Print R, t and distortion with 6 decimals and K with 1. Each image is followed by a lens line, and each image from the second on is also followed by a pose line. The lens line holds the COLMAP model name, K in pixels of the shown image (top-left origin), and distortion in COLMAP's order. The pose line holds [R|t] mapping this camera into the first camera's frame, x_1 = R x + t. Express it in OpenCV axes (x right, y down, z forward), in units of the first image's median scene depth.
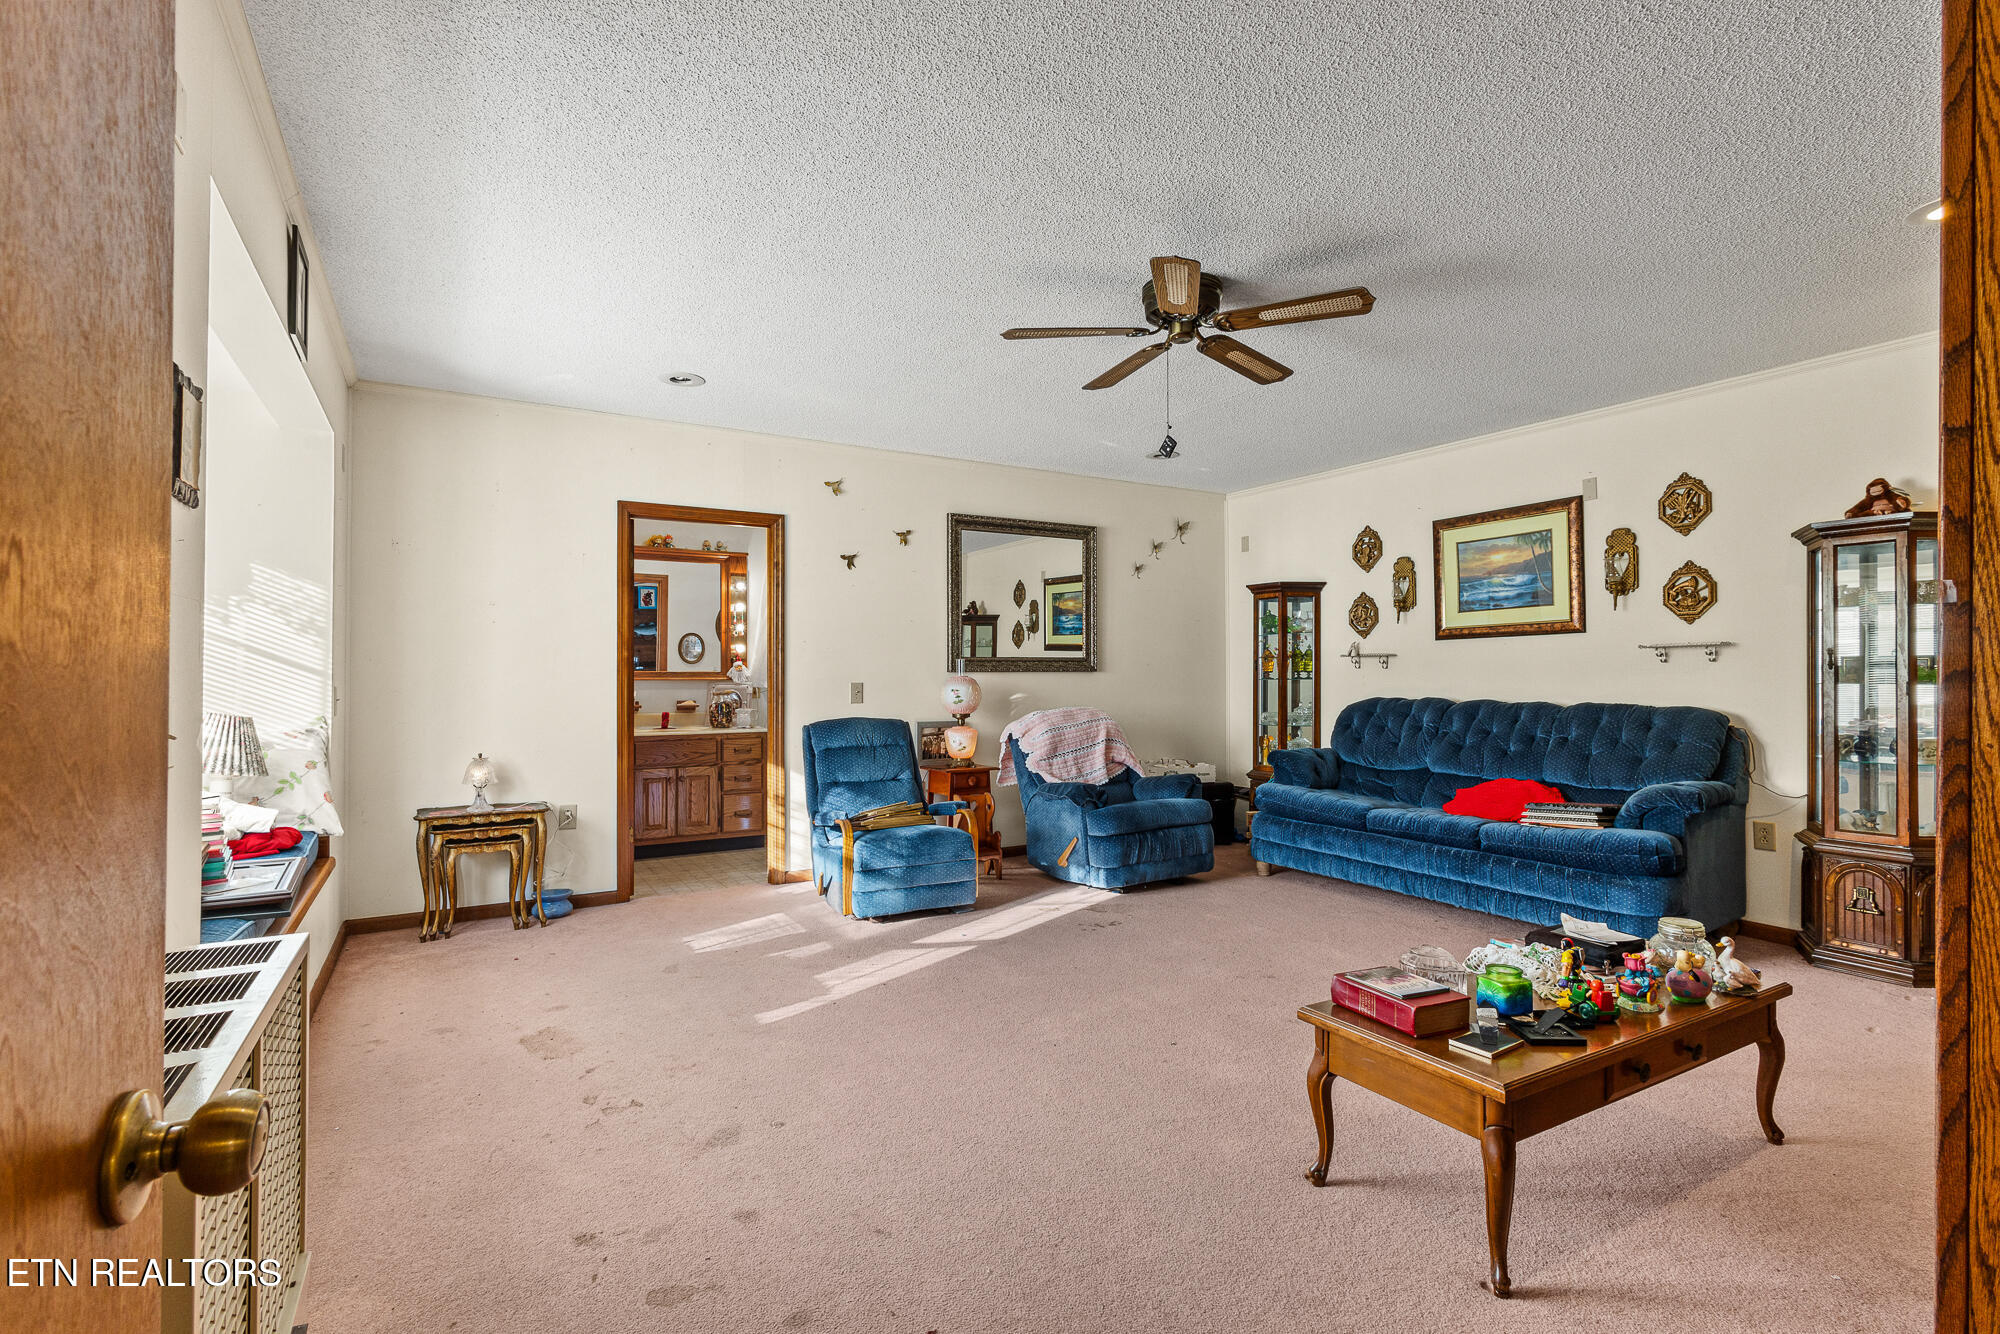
lens RADIAL K [[932.9, 0, 1003.8], [0, 932.9, 674.8], [0, 0, 1]] dist [-0.003985, 0.001043]
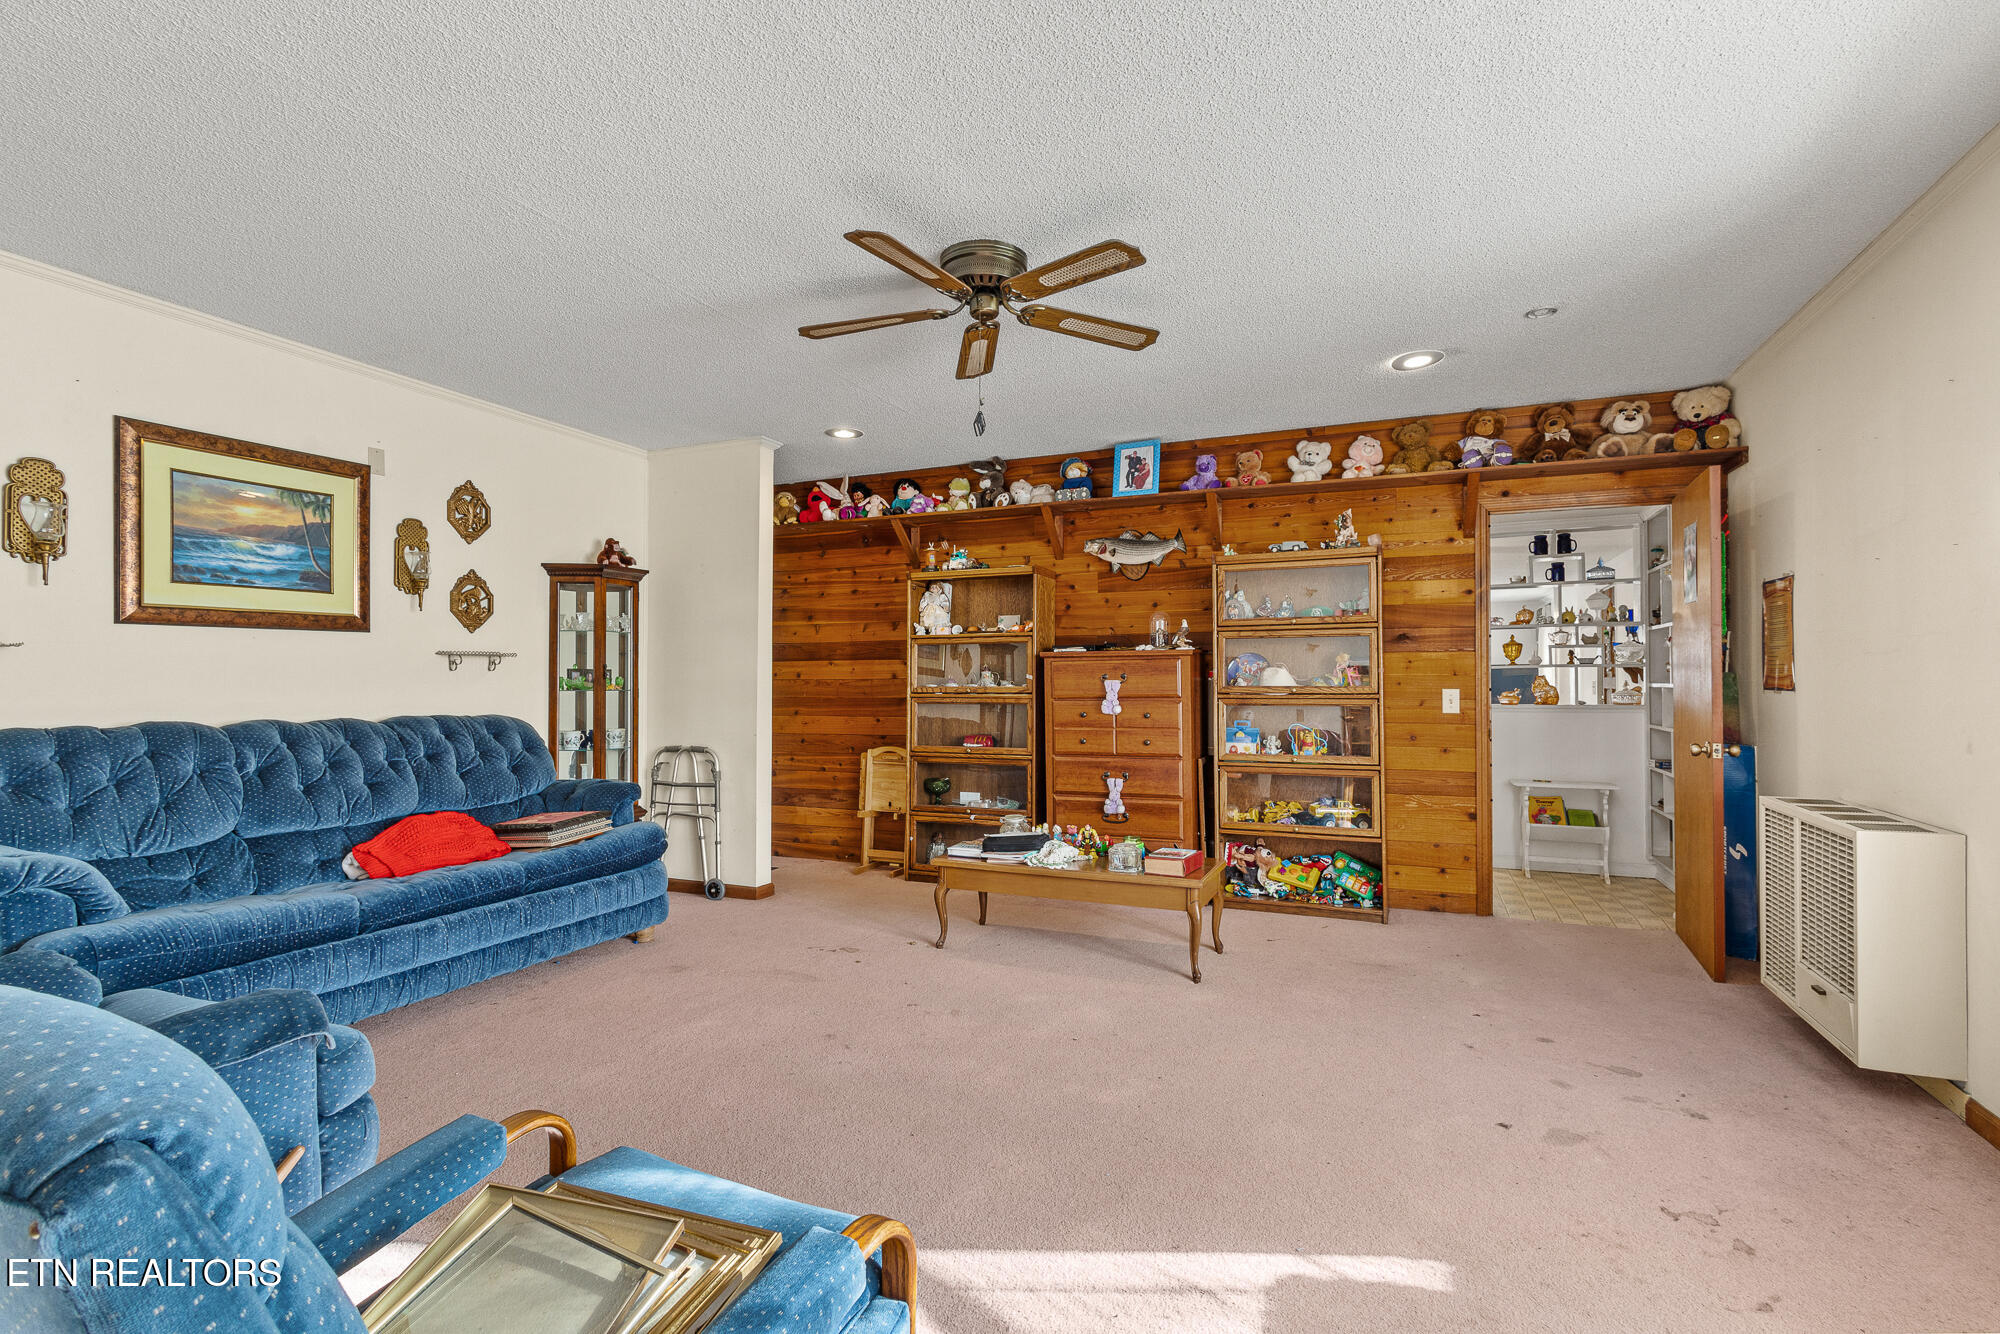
lens RADIAL K [[932.9, 0, 1003.8], [0, 932.9, 674.8], [0, 0, 1]] dist [-0.003985, 0.001043]
pose [[-0.593509, 0.007247, 0.804795, -0.381821], [-0.000863, 0.999953, -0.009641, -0.000090], [-0.804827, -0.006417, -0.593475, 1.055526]]
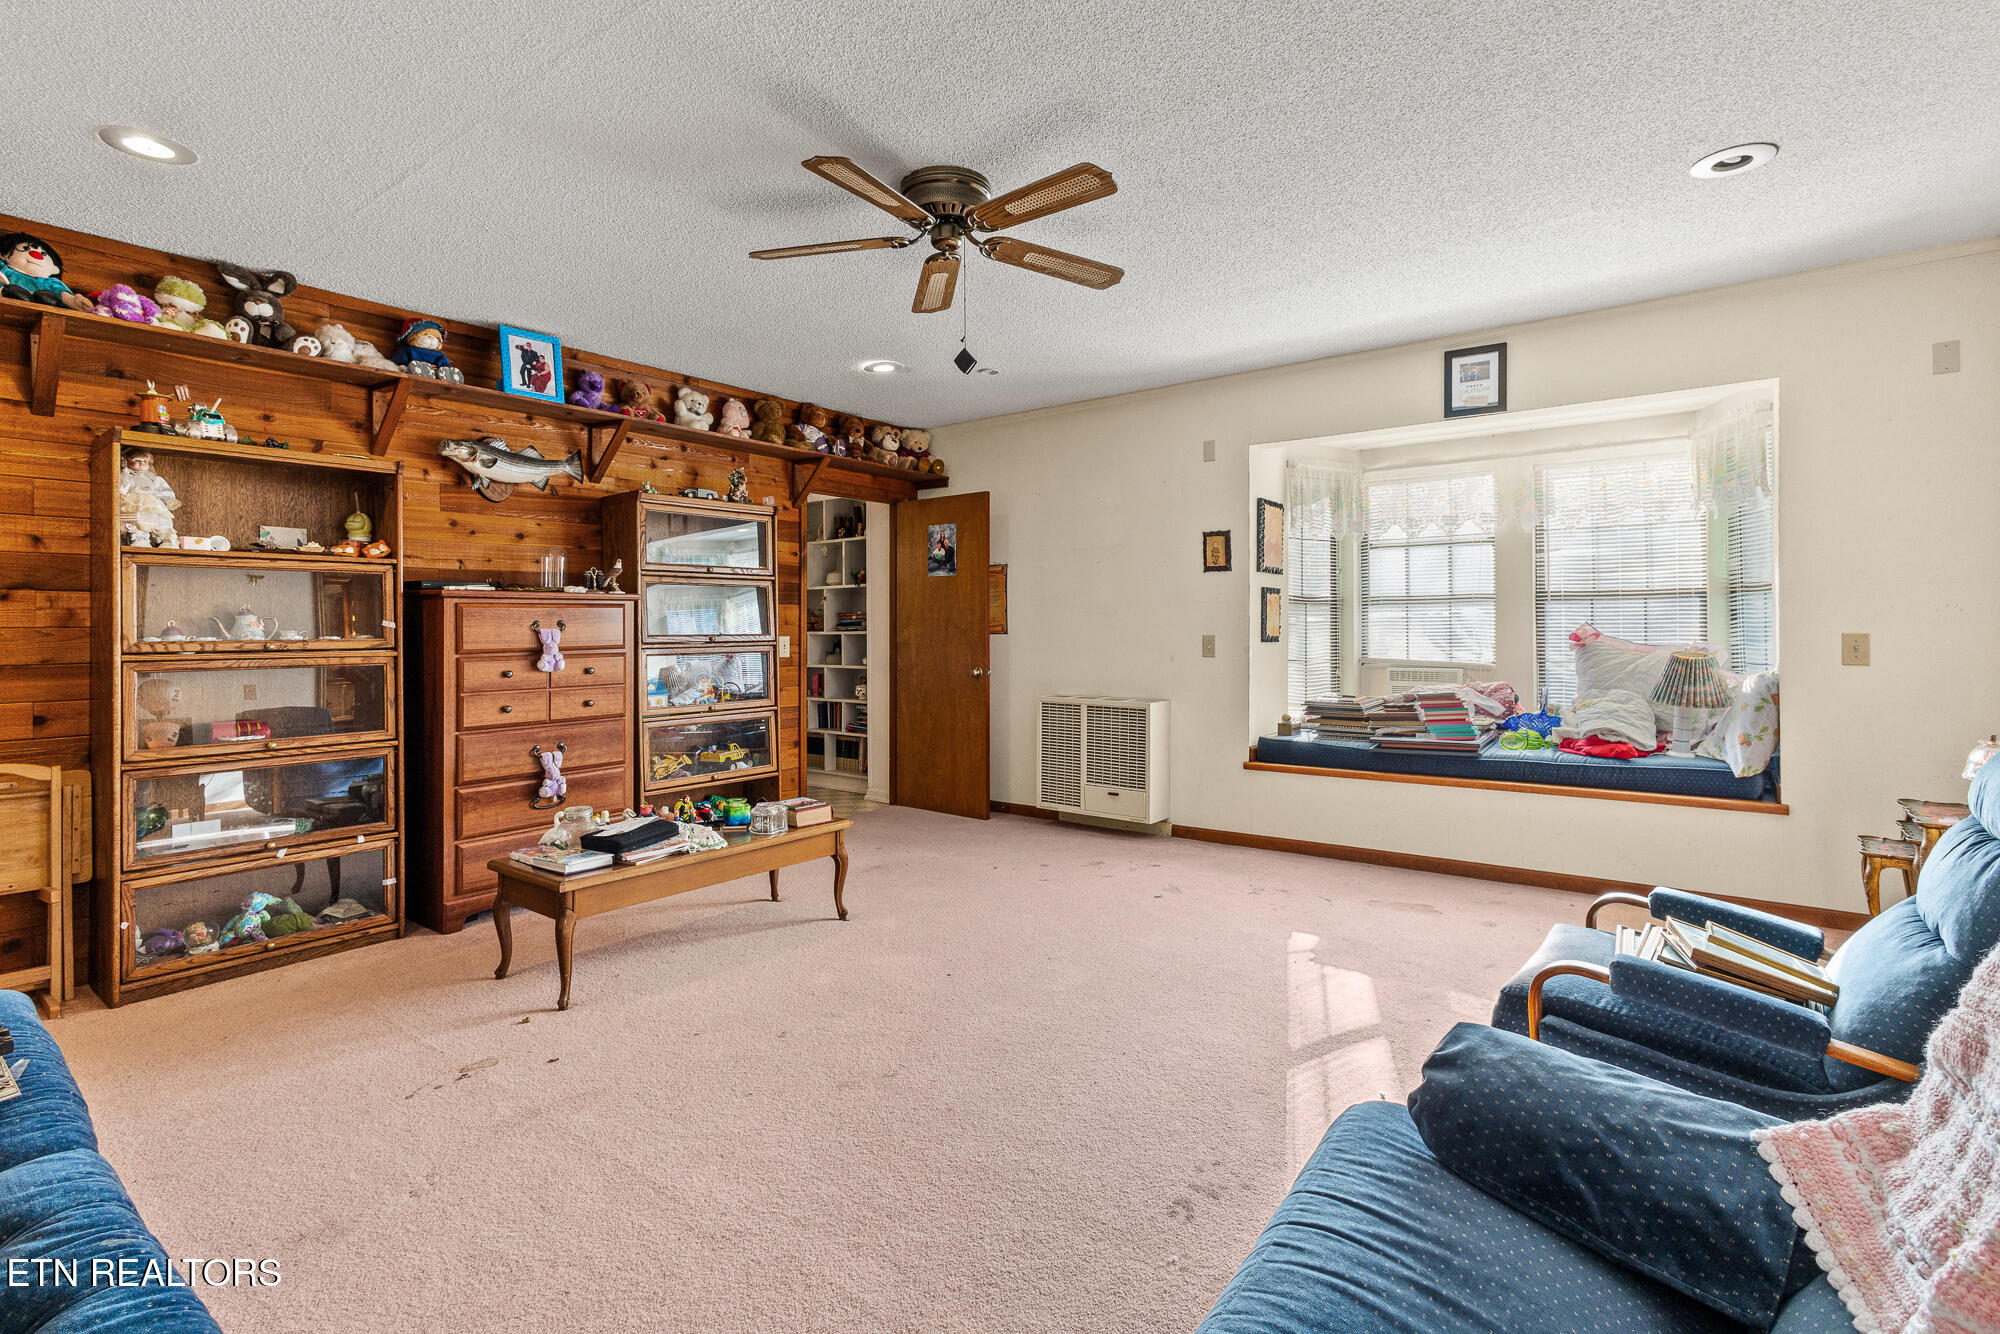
lens RADIAL K [[942.1, 0, 1030.5], [0, 942.1, 619.3], [0, 0, 1]] dist [-0.001443, 0.012199]
pose [[-0.920490, 0.004007, -0.390747, 0.325992], [0.009736, 0.999872, -0.012682, 0.001947], [0.390646, -0.015479, -0.920411, 1.280504]]
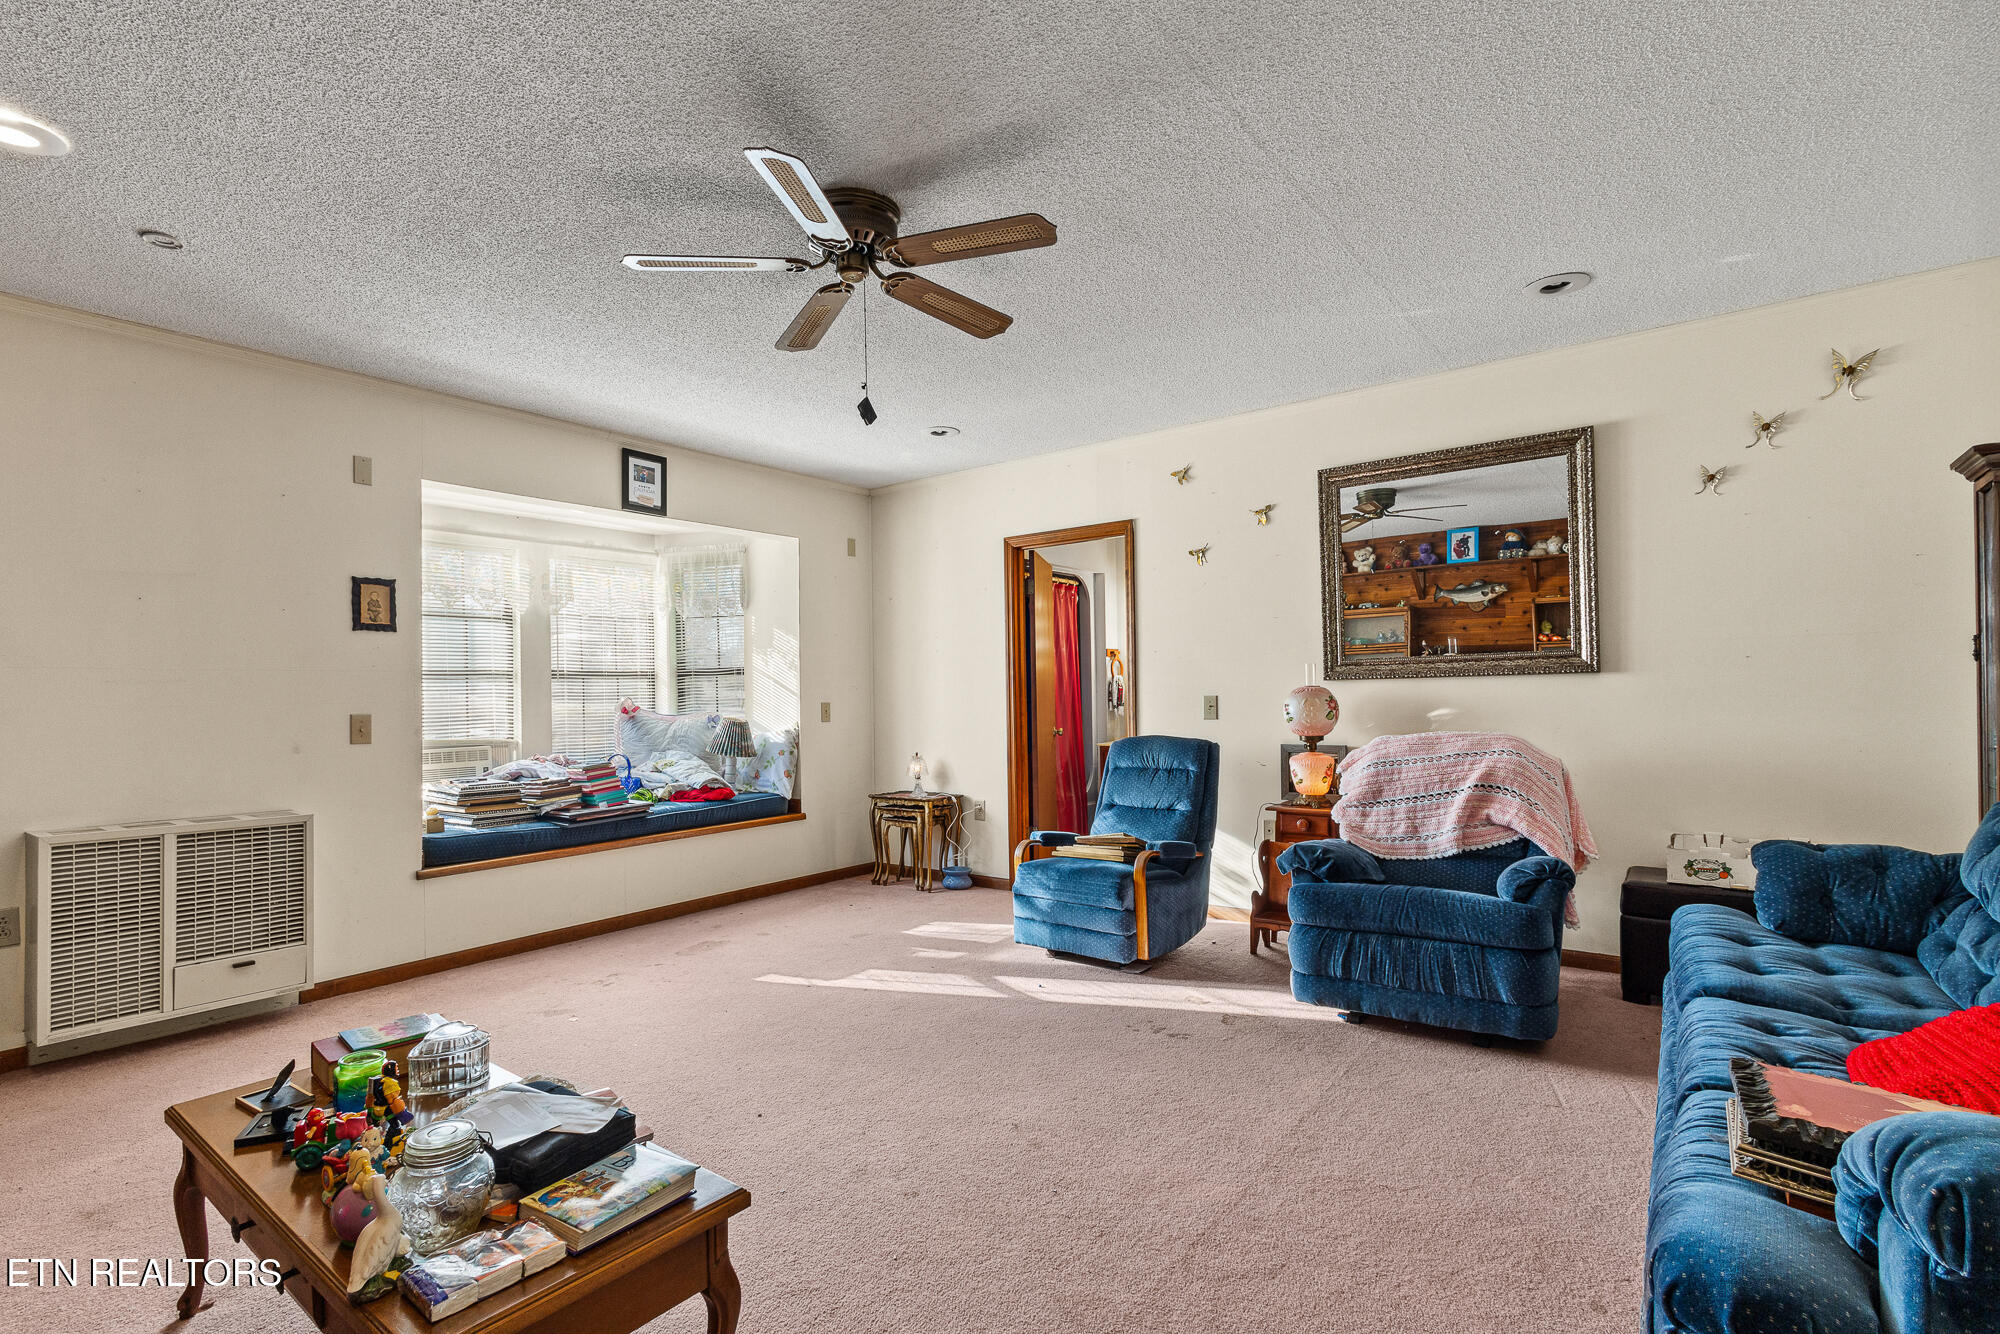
lens RADIAL K [[961.9, 0, 943.6], [0, 961.9, 688.7], [0, 0, 1]] dist [-0.001683, 0.000283]
pose [[0.350048, -0.011065, -0.936666, 0.677688], [0.021645, 0.999759, -0.003721, 0.000183], [0.936482, -0.018971, 0.350203, 0.526425]]
